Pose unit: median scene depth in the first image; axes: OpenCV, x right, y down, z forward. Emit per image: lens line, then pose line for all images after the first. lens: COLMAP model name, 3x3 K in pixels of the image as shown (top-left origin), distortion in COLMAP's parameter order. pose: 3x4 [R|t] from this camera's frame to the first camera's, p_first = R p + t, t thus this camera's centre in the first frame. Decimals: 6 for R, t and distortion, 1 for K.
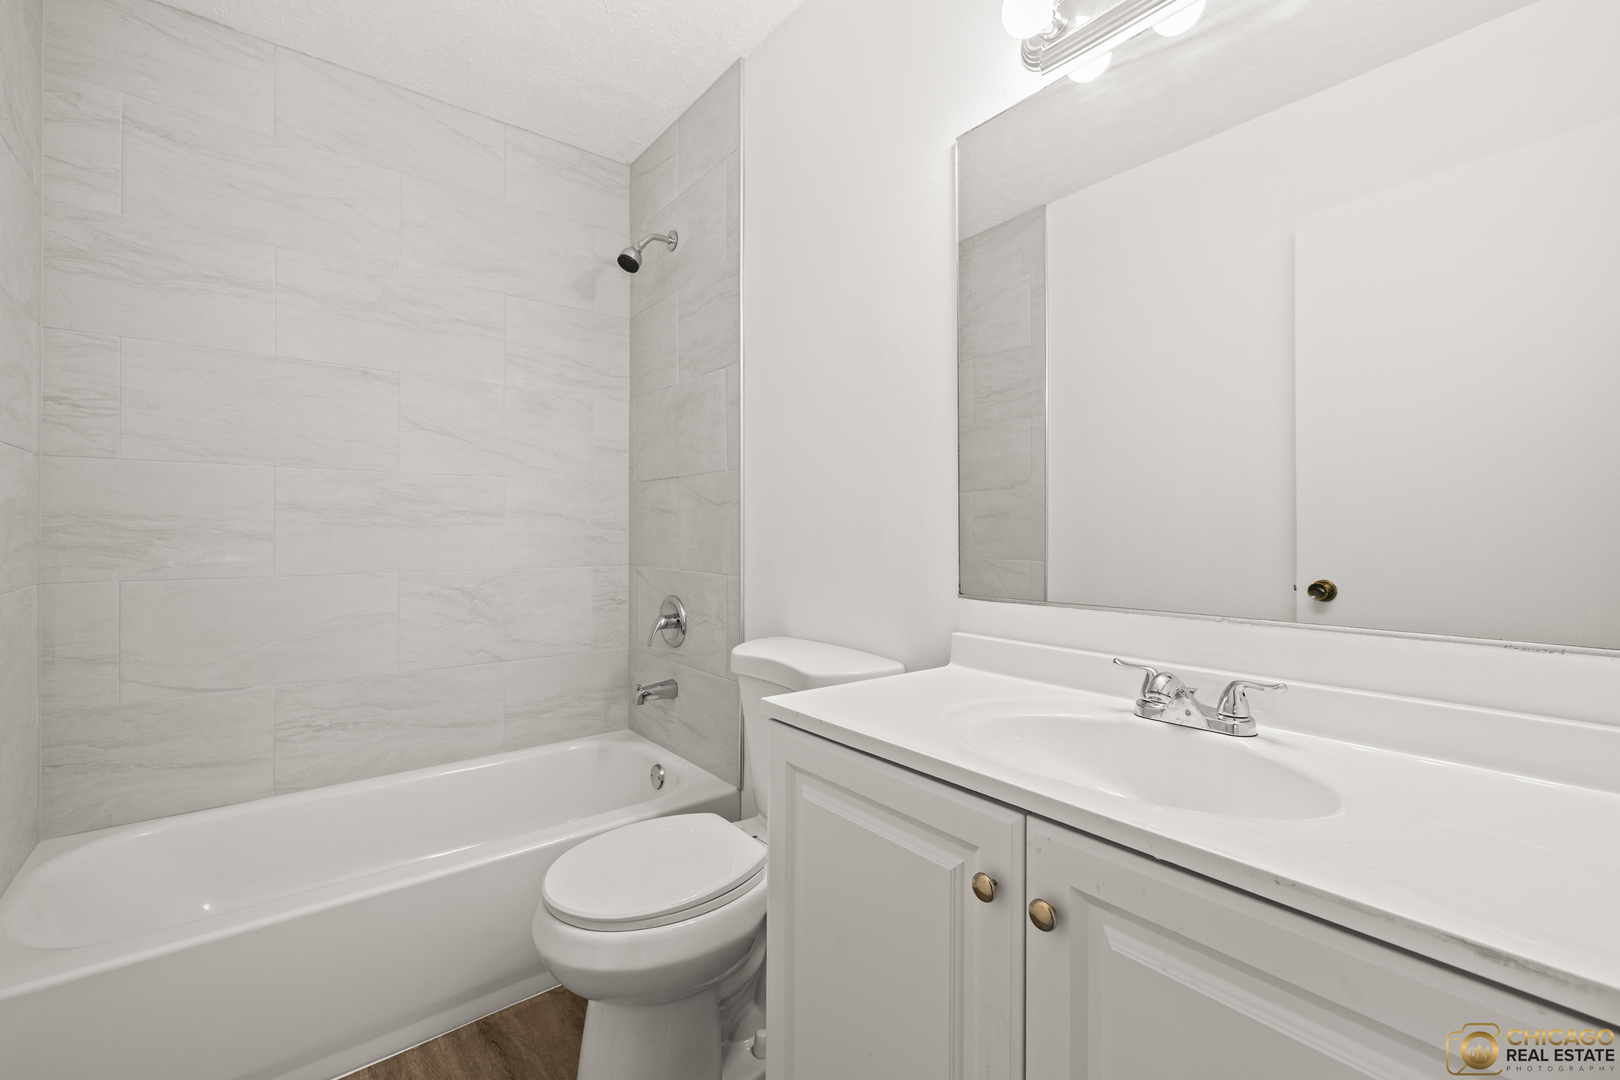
lens RADIAL K [[699.3, 0, 802.8], [0, 699.3, 530.0], [0, 0, 1]] dist [0.002208, 0.000190]
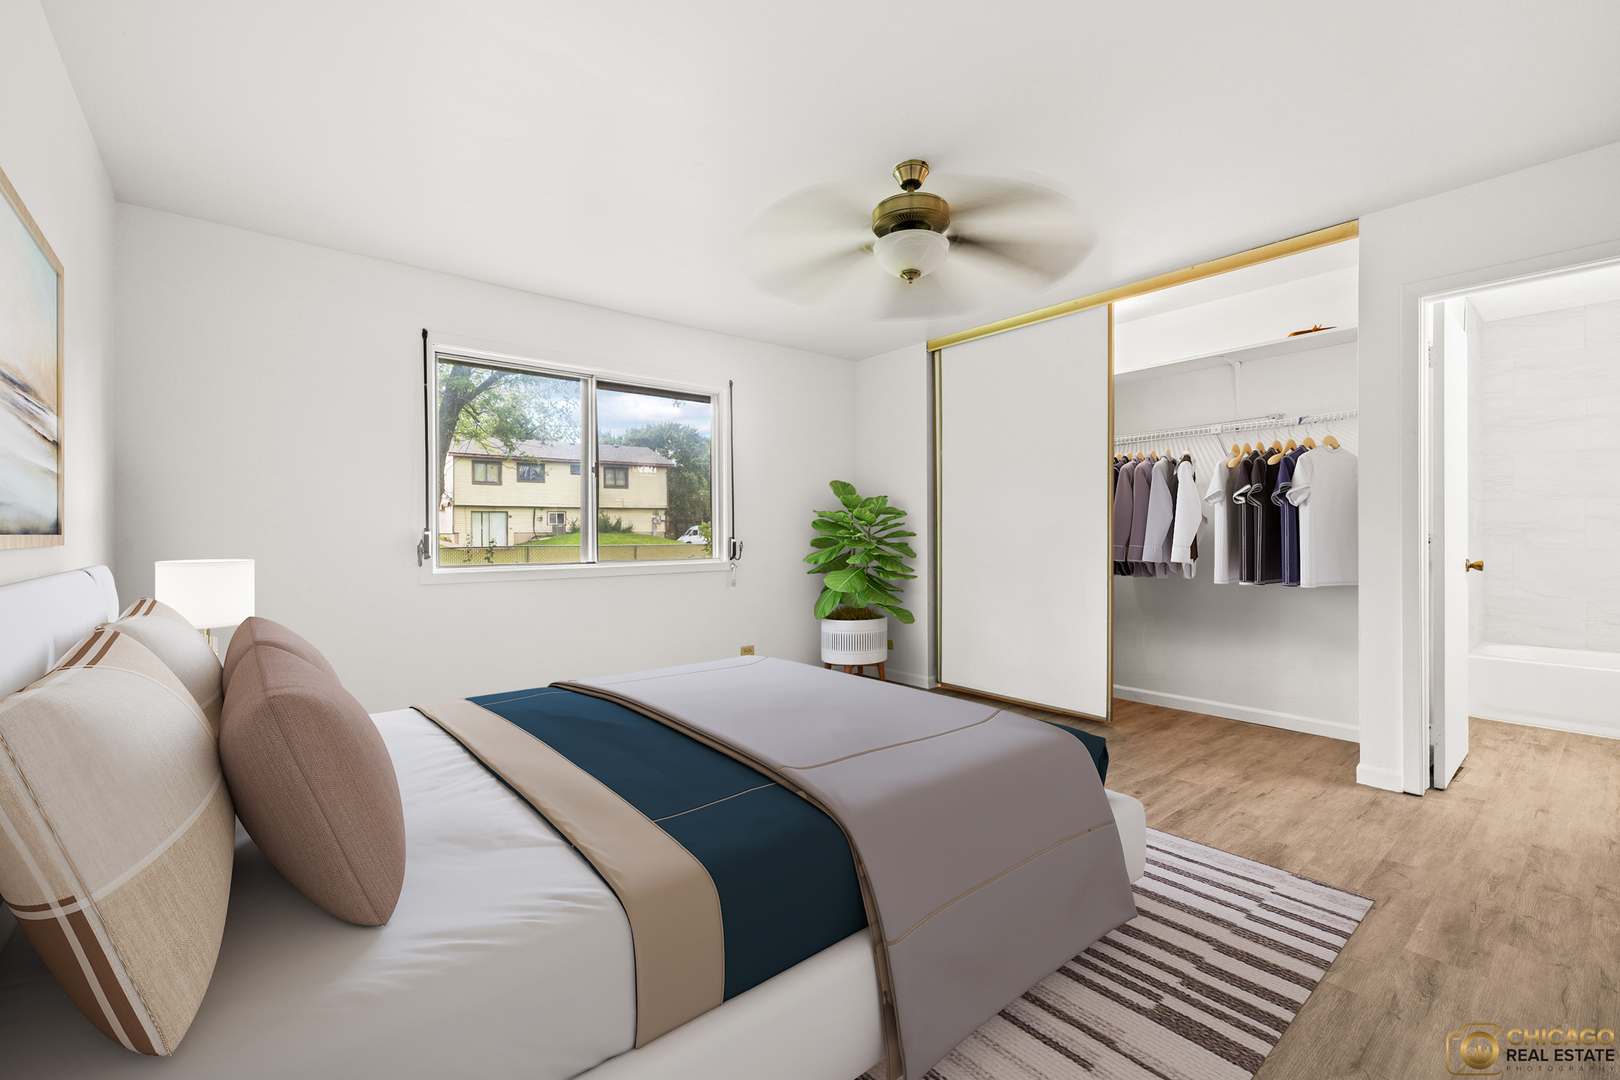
lens RADIAL K [[699.3, 0, 800.5], [0, 699.3, 534.3], [0, 0, 1]] dist [0.002208, 0.000190]
pose [[0.034726, -0.001046, -0.999396, 1.404621], [0.003750, 0.999993, -0.000917, 0.011757], [0.999390, -0.003716, 0.034730, -1.587672]]
